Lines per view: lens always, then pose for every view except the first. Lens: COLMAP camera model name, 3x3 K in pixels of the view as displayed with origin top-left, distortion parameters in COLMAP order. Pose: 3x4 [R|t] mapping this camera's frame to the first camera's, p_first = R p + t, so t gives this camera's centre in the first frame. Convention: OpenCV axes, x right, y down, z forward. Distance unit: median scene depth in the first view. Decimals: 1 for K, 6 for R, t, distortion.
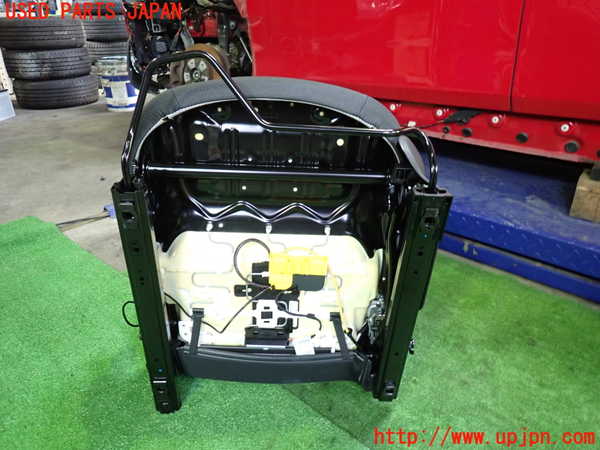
lens RADIAL K [[448.9, 0, 300.0], [0, 448.9, 225.0], [0, 0, 1]] dist [0.007885, 0.003721]
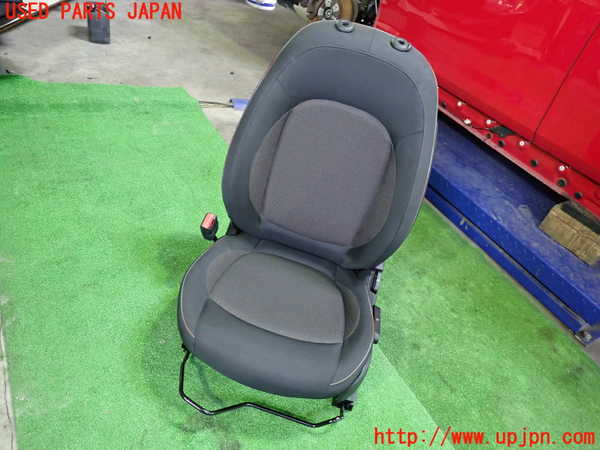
lens RADIAL K [[448.9, 0, 300.0], [0, 448.9, 225.0], [0, 0, 1]] dist [0.007885, 0.003721]
pose [[0.924206, 0.371377, -0.089008, 0.031116], [-0.347787, 0.914765, 0.205546, -0.058273], [0.157757, -0.159011, 0.974591, -0.482586]]
